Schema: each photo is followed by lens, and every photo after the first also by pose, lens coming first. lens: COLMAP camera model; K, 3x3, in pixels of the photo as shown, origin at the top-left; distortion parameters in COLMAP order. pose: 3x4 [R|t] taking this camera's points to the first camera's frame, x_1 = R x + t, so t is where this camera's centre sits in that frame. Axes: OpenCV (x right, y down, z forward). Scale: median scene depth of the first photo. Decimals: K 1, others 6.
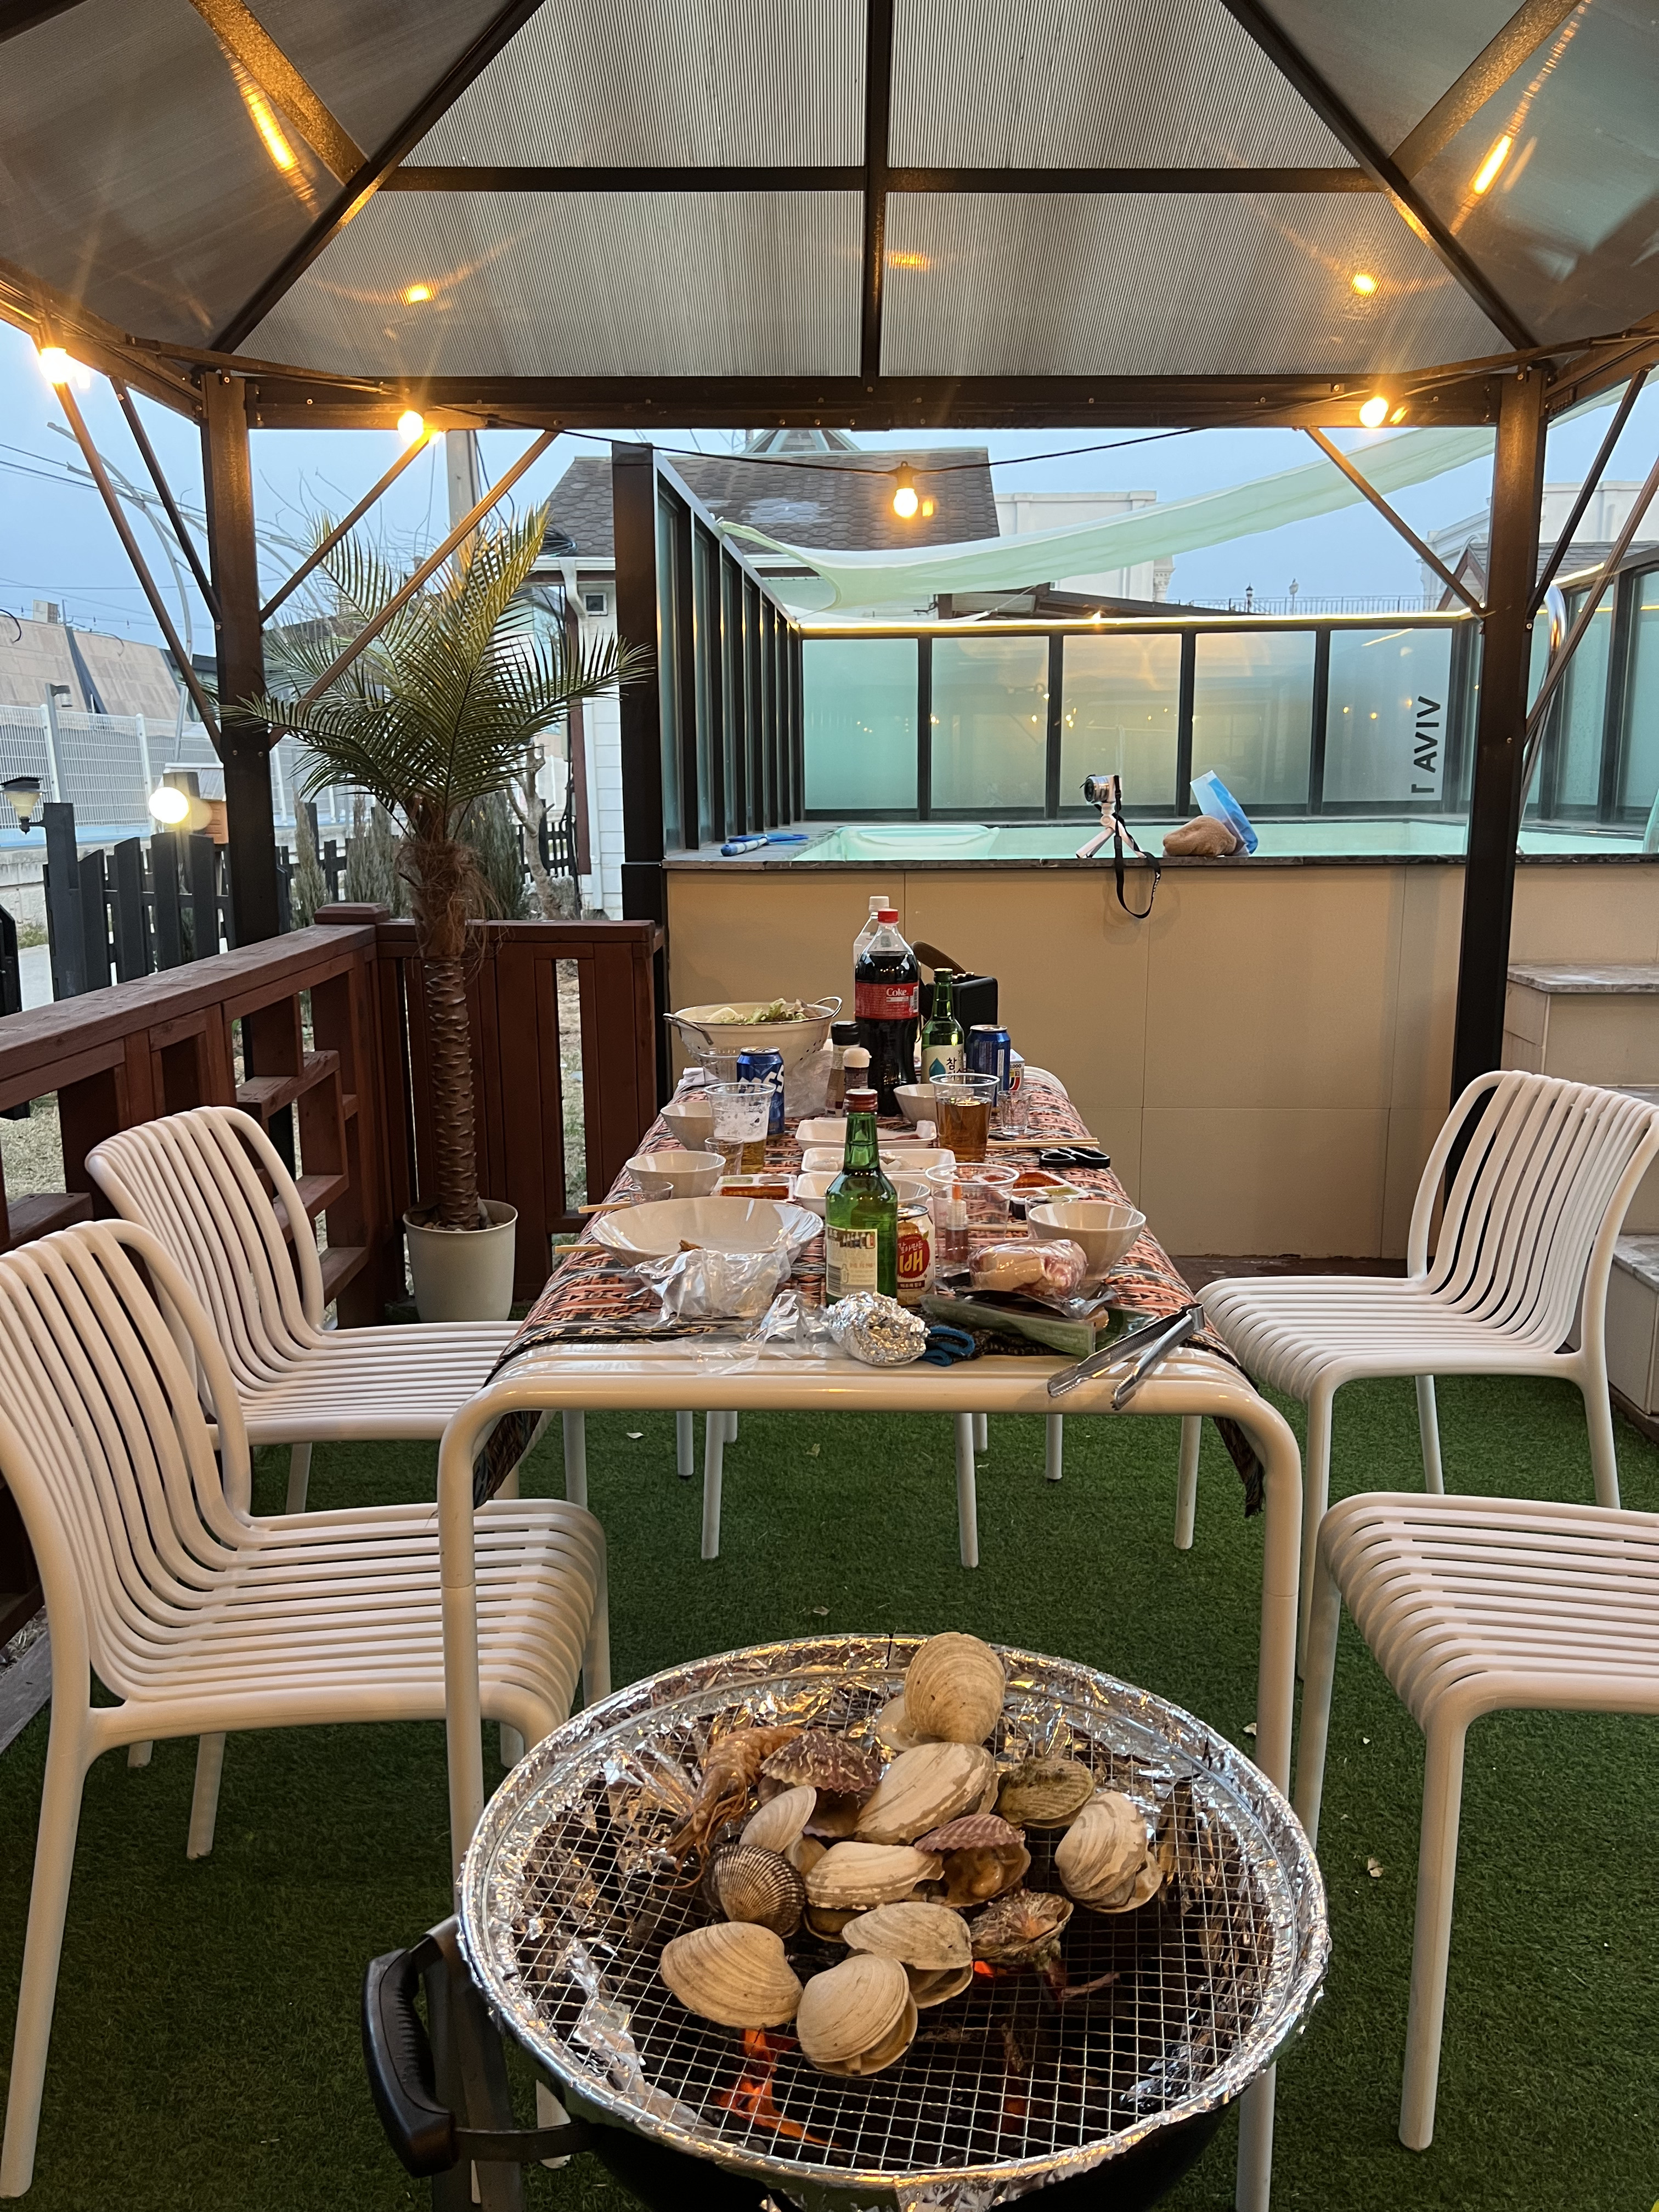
lens RADIAL K [[1699.7, 0, 840.1], [0, 1699.7, 1101.7], [0, 0, 1]] dist [0.001849, -0.003656]
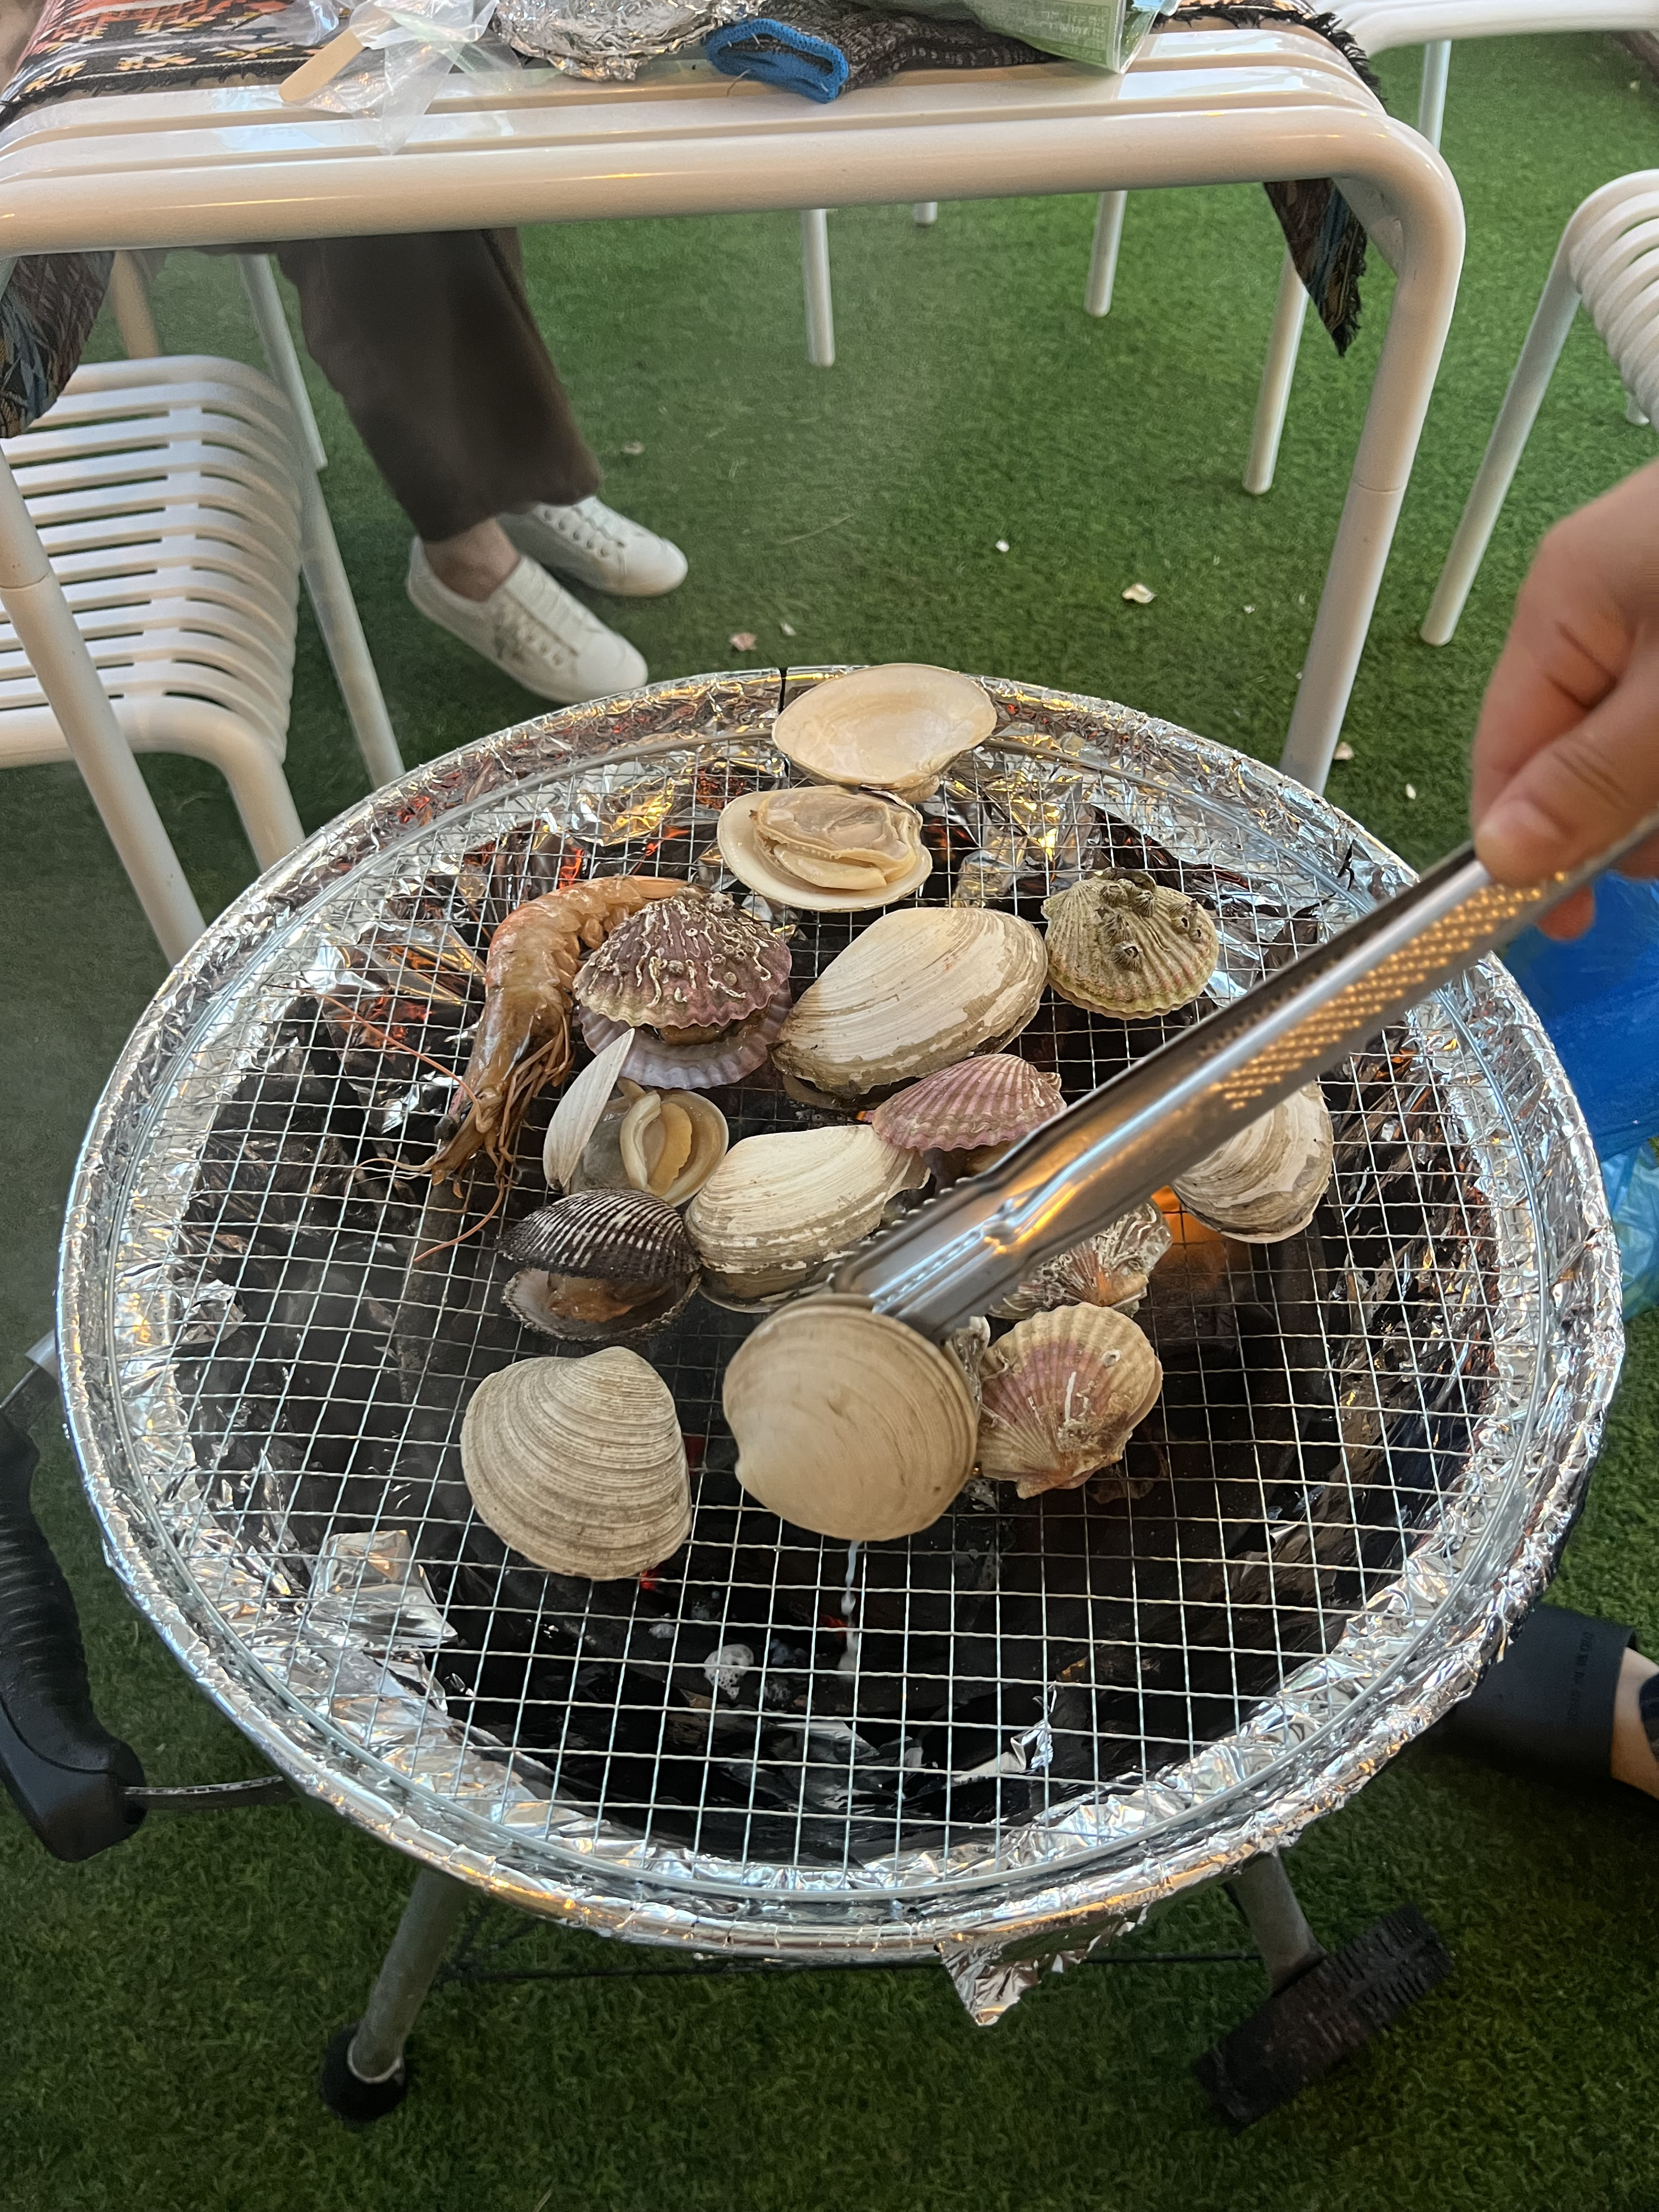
lens RADIAL K [[1699.7, 0, 840.1], [0, 1699.7, 1101.7], [0, 0, 1]] dist [0.001849, -0.003656]
pose [[0.992158, -0.104328, 0.068837, -0.005063], [0.033411, 0.752061, 0.658246, 0.049818], [-0.120443, -0.650784, 0.749649, 0.480534]]
